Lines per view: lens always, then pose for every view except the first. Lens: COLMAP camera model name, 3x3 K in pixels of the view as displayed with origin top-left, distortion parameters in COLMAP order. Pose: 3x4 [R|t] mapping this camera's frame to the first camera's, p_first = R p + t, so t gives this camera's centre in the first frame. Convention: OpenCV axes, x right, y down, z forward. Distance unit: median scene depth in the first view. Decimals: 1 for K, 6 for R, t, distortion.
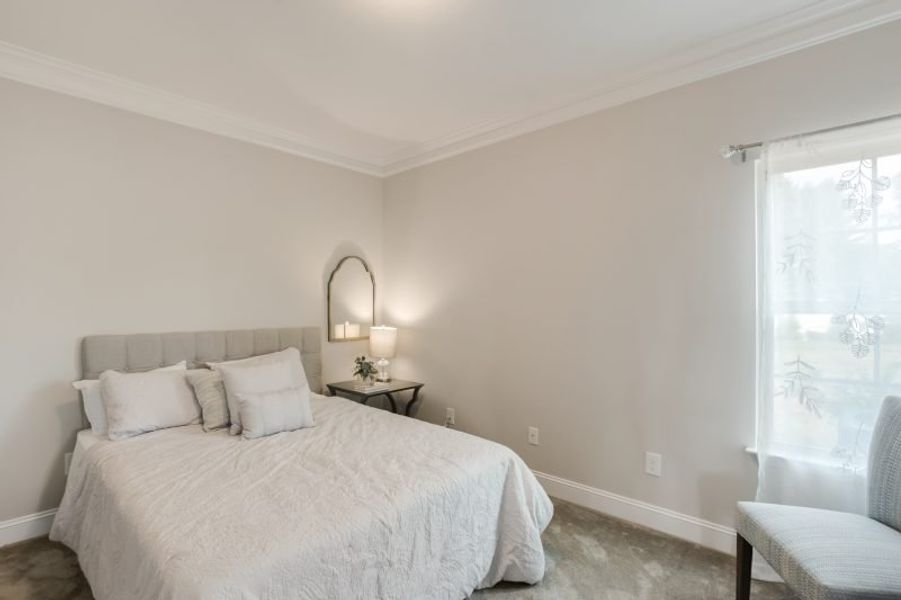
lens RADIAL K [[425.0, 0, 450.5], [0, 425.0, 300.0], [0, 0, 1]] dist [-0.028988, 0.000356]
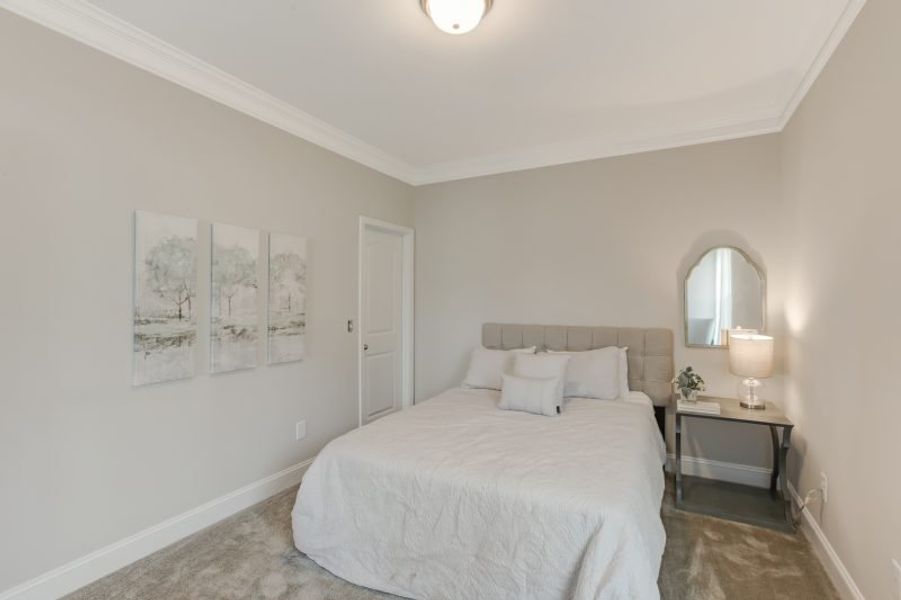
lens RADIAL K [[409.4, 0, 450.5], [0, 409.4, 300.0], [0, 0, 1]] dist [-0.054139, -0.000029]
pose [[0.234797, -0.006628, -0.972022, 0.600279], [0.005041, 0.999972, -0.005601, 0.004493], [0.972031, -0.003585, 0.234824, 0.477241]]
